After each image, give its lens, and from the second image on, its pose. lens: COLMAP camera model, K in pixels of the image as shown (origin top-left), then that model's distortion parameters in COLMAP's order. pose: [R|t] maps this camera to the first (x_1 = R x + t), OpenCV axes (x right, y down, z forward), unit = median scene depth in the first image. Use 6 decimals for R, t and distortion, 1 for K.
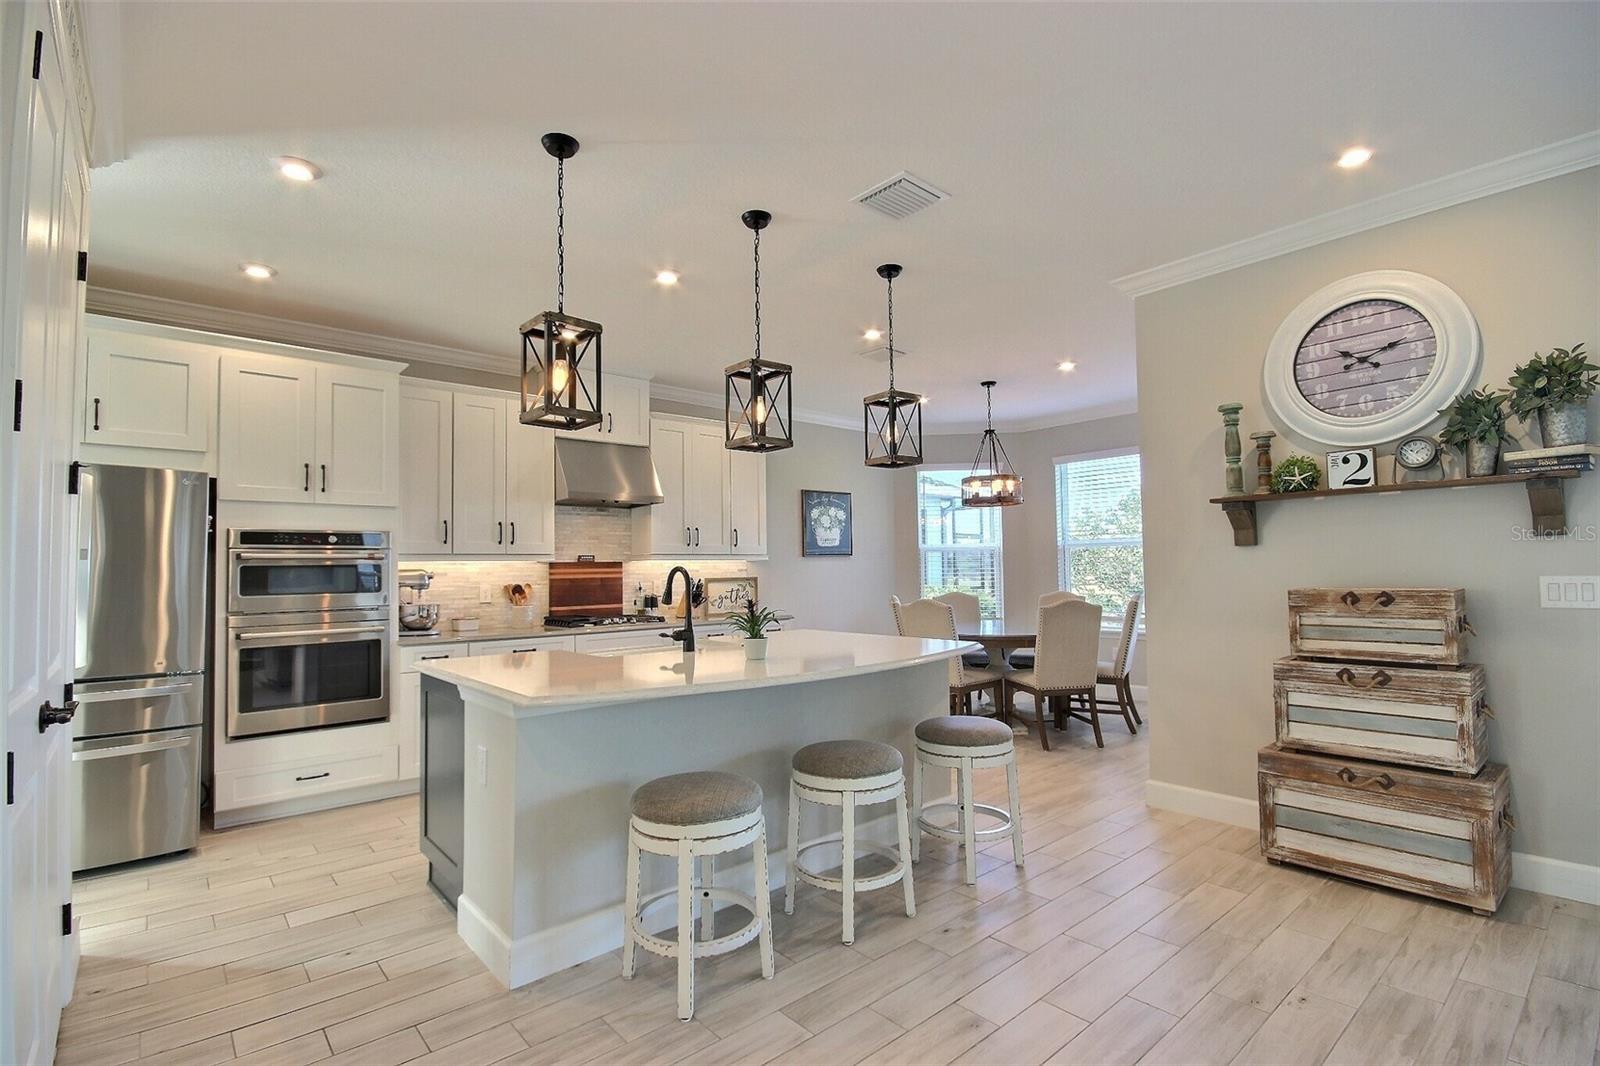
lens RADIAL K [[747.1, 0, 794.6], [0, 747.1, 539.9], [0, 0, 1]] dist [-0.002629, -0.000694]
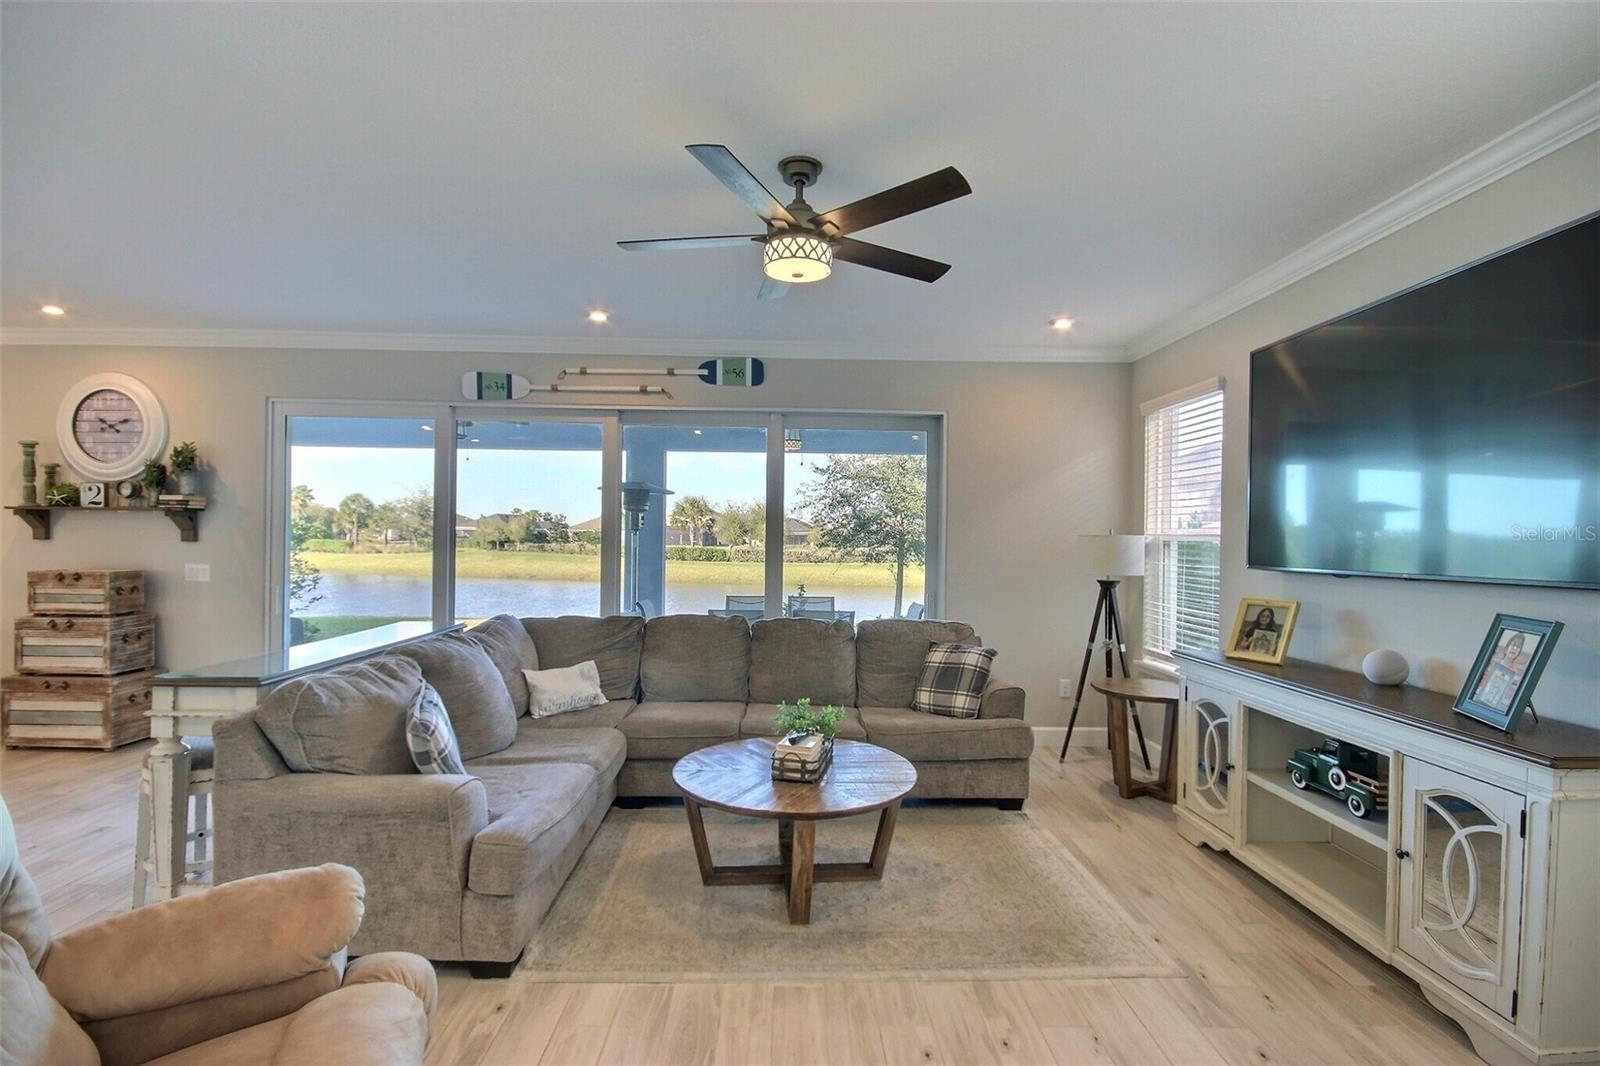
lens RADIAL K [[740.2, 0, 793.5], [0, 740.2, 540.6], [0, 0, 1]] dist [-0.001794, -0.000687]
pose [[0.638306, 0.022931, 0.769441, 0.387375], [-0.056747, 0.998238, 0.017327, -0.086607], [-0.767688, -0.054723, 0.638483, -0.912550]]
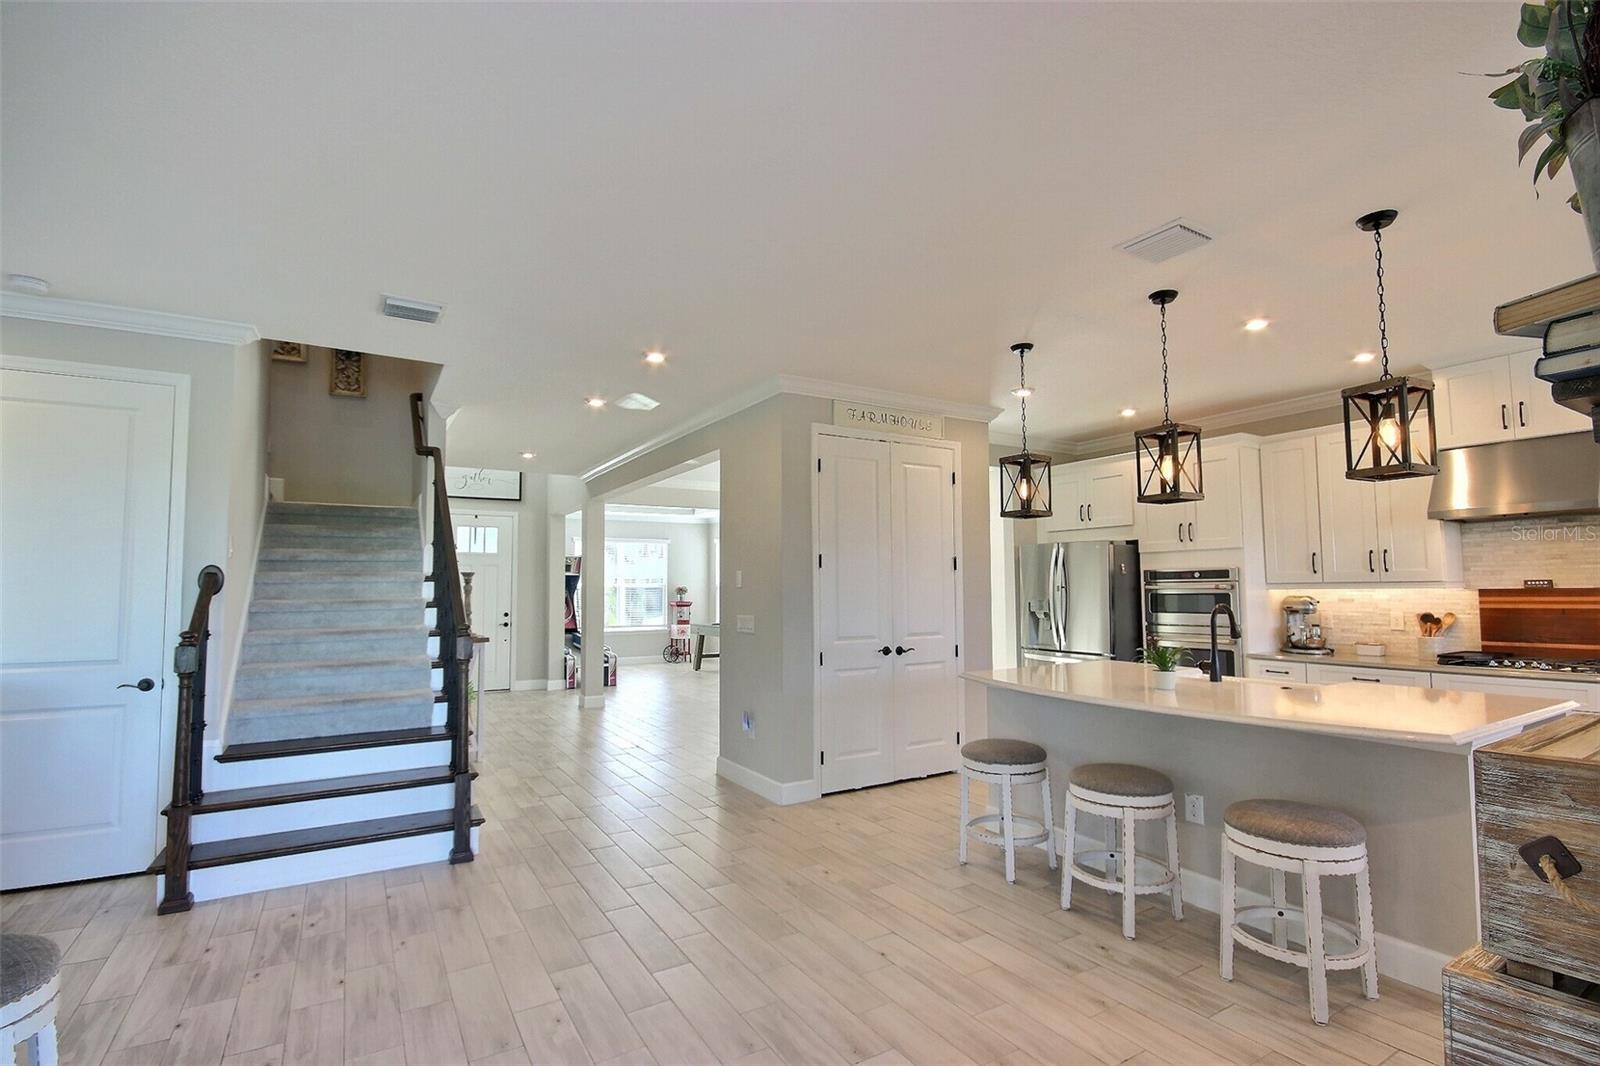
lens RADIAL K [[742.8, 0, 794.9], [0, 742.8, 542.6], [0, 0, 1]] dist [-0.001313, -0.000719]
pose [[-0.168604, -0.047100, -0.984558, 0.892744], [0.051902, 0.997048, -0.056586, -0.022000], [0.984316, -0.060641, -0.165662, 0.494477]]
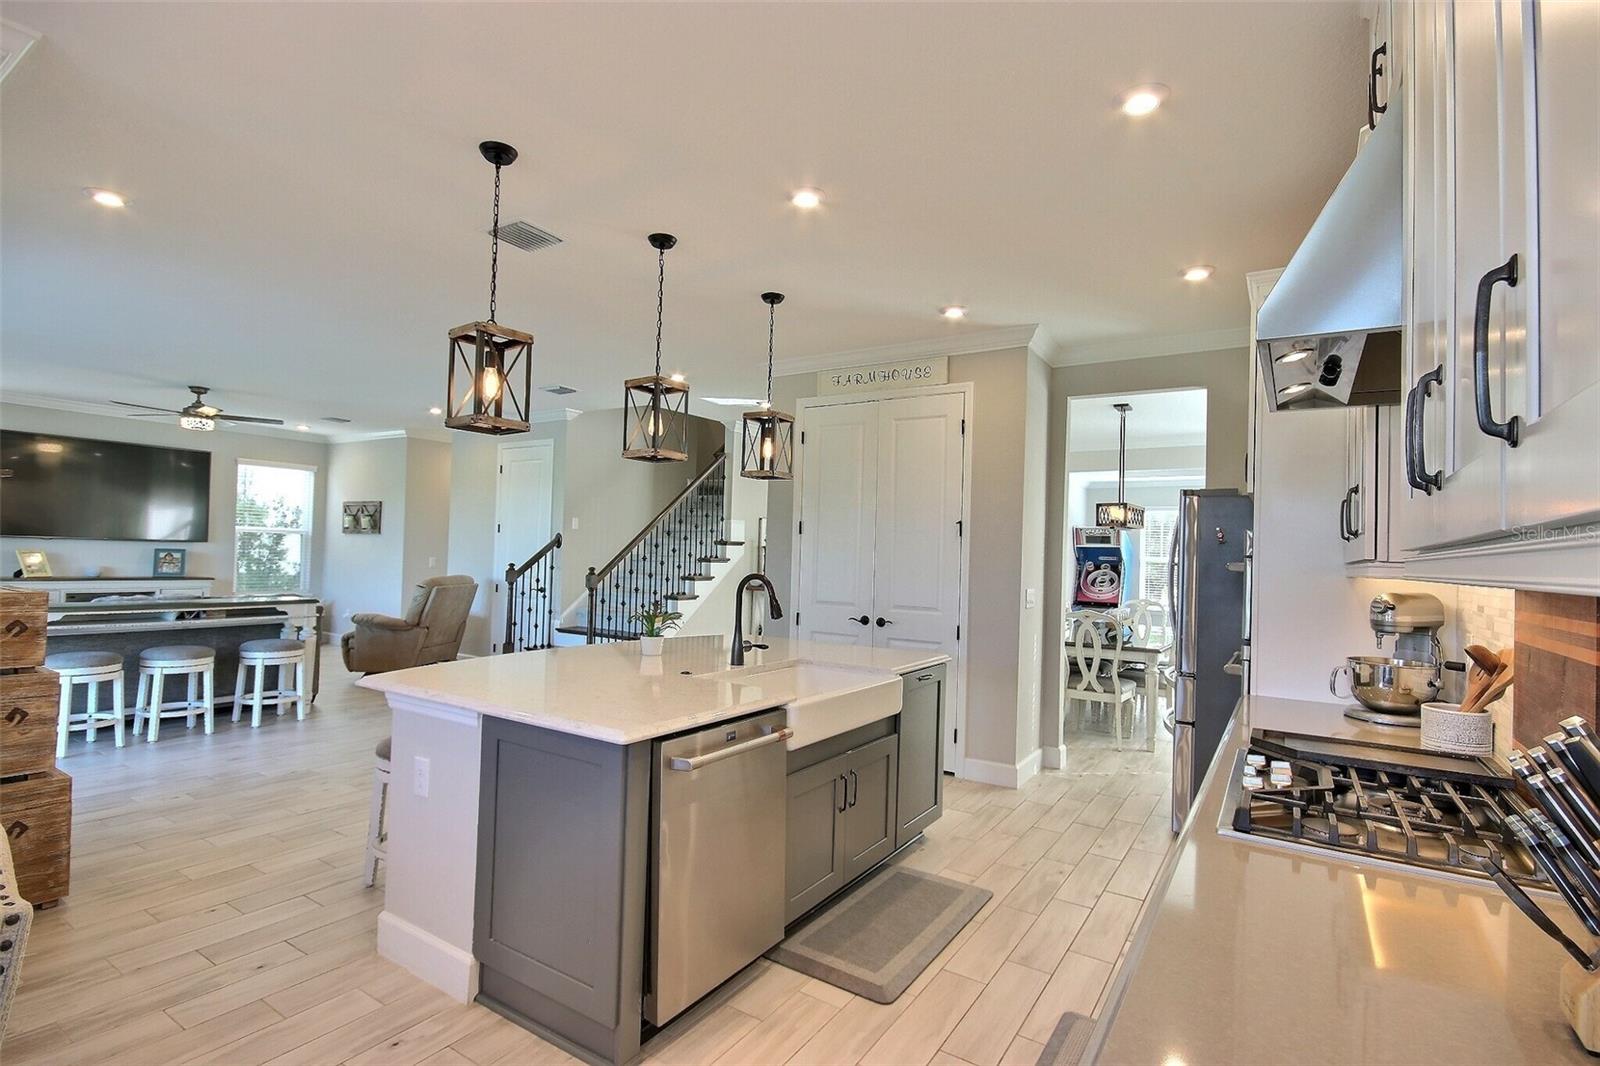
lens RADIAL K [[767.6, 0, 792.8], [0, 767.6, 539.3], [0, 0, 1]] dist [0.001865, -0.001346]
pose [[-0.960390, -0.020697, -0.277891, 0.051798], [-0.004802, 0.998319, -0.057756, 0.040731], [0.278619, -0.054134, -0.958875, 1.644877]]
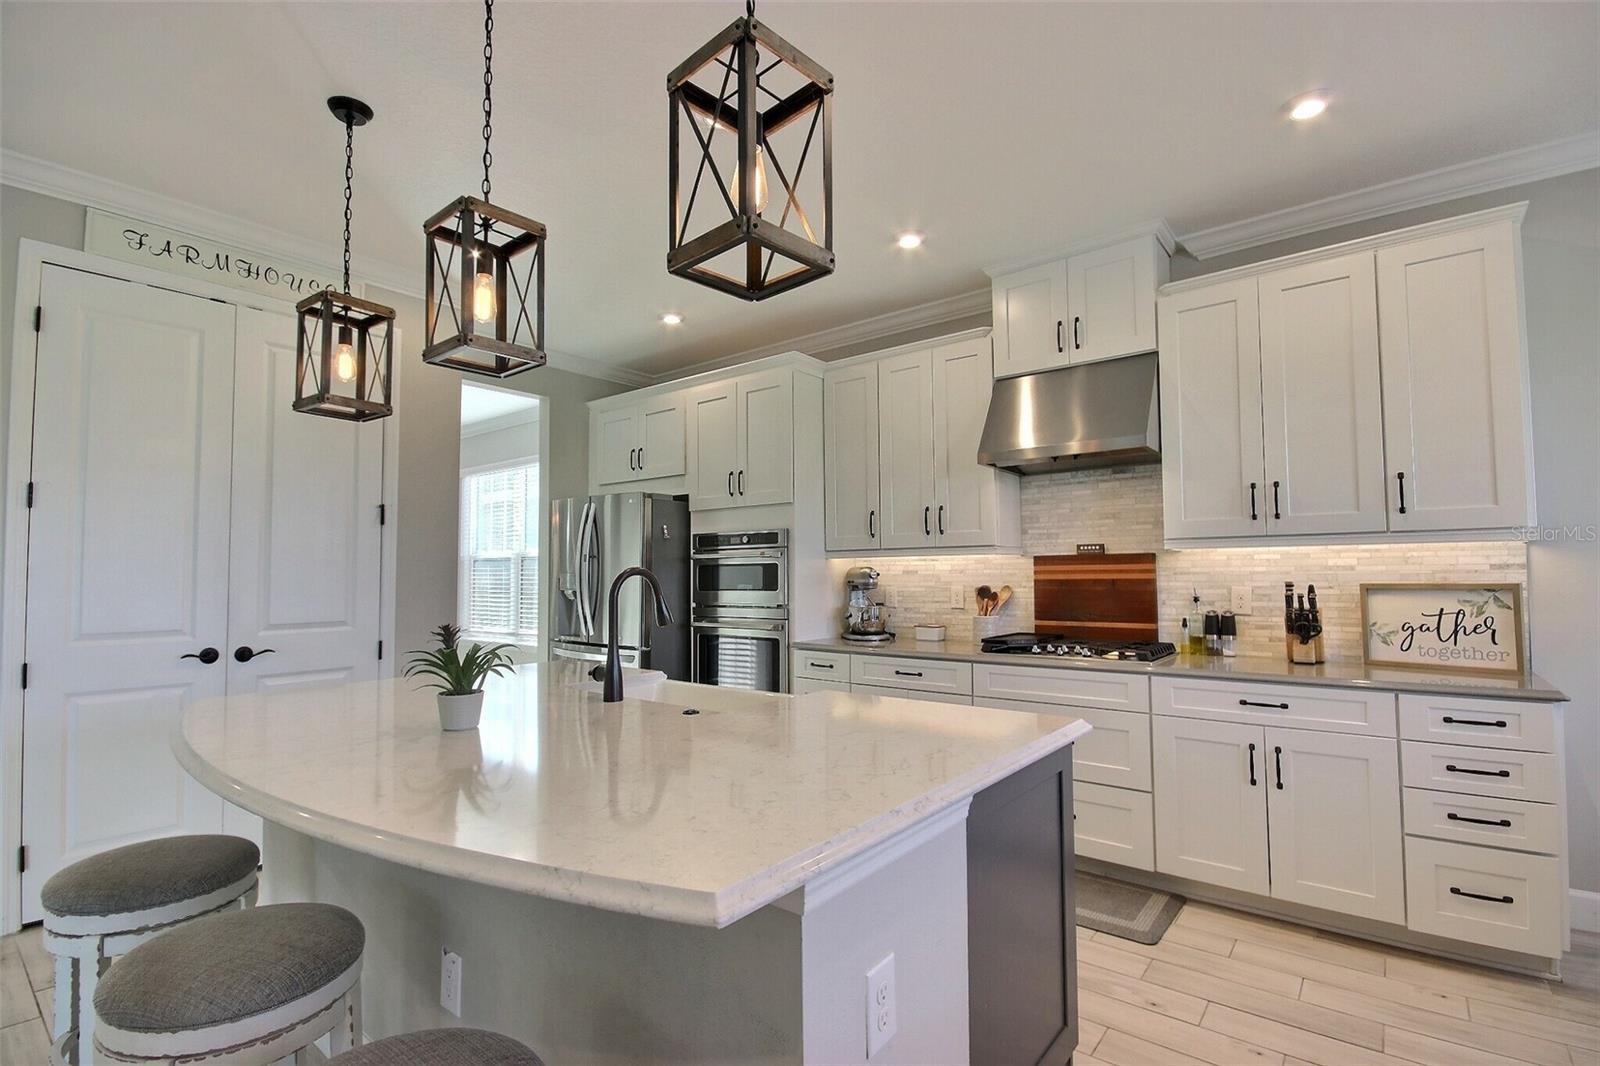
lens RADIAL K [[742.5, 0, 794.3], [0, 742.5, 540.9], [0, 0, 1]] dist [0.012476, -0.015485]
pose [[0.179271, -0.030849, -0.983316, 0.436759], [0.046173, 0.998671, -0.022913, 0.028909], [0.982716, -0.041295, 0.180457, 0.884858]]
